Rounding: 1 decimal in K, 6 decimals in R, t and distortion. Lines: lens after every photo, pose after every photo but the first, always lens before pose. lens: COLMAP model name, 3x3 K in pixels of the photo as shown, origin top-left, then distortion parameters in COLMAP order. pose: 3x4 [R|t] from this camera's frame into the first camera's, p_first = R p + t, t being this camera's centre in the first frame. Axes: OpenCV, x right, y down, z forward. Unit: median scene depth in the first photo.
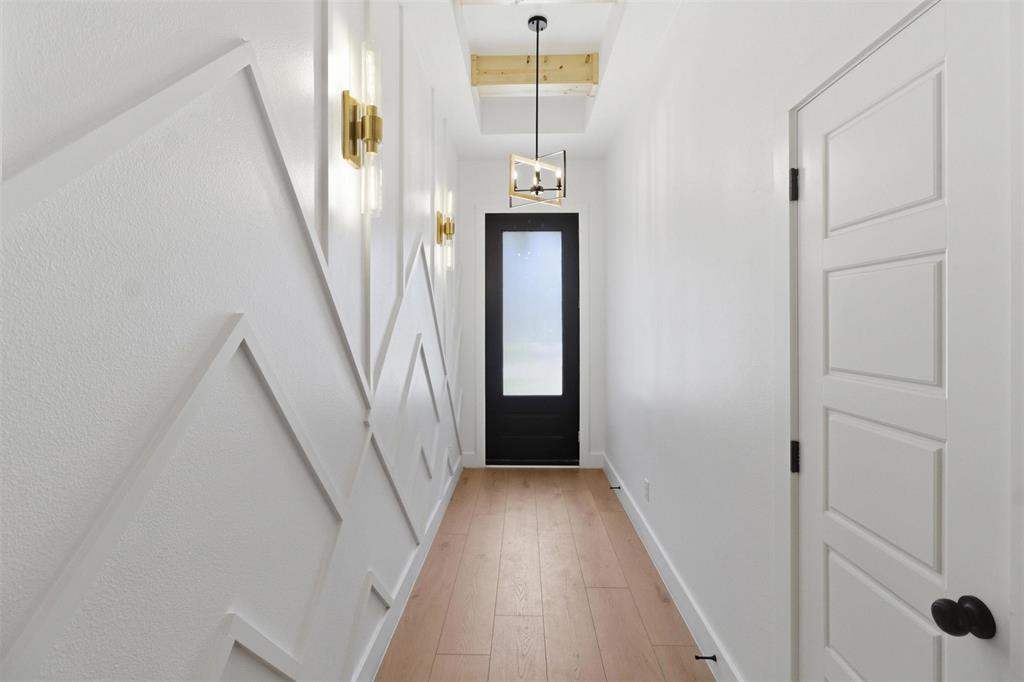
lens RADIAL K [[474.5, 0, 514.9], [0, 474.5, 324.7], [0, 0, 1]] dist [-0.001234, 0.000303]
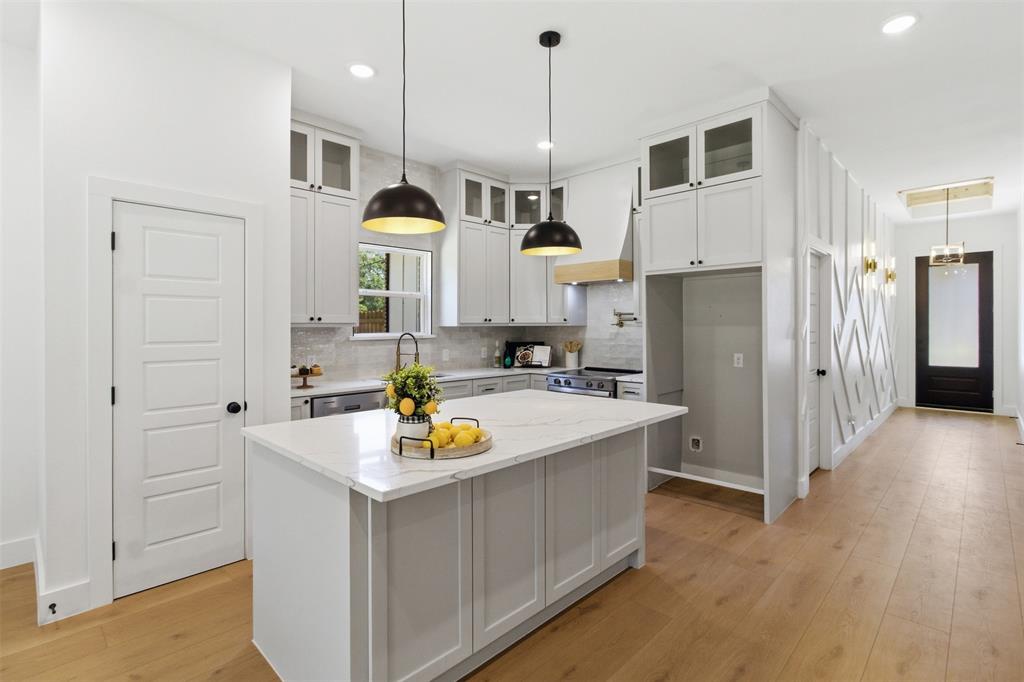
lens RADIAL K [[504.2, 0, 510.2], [0, 504.2, 323.0], [0, 0, 1]] dist [0.010816, -0.000079]
pose [[0.741310, 0.001141, -0.671162, 0.082169], [-0.002714, 0.999995, -0.001299, 0.007669], [0.671158, 0.002784, 0.741309, -1.319275]]
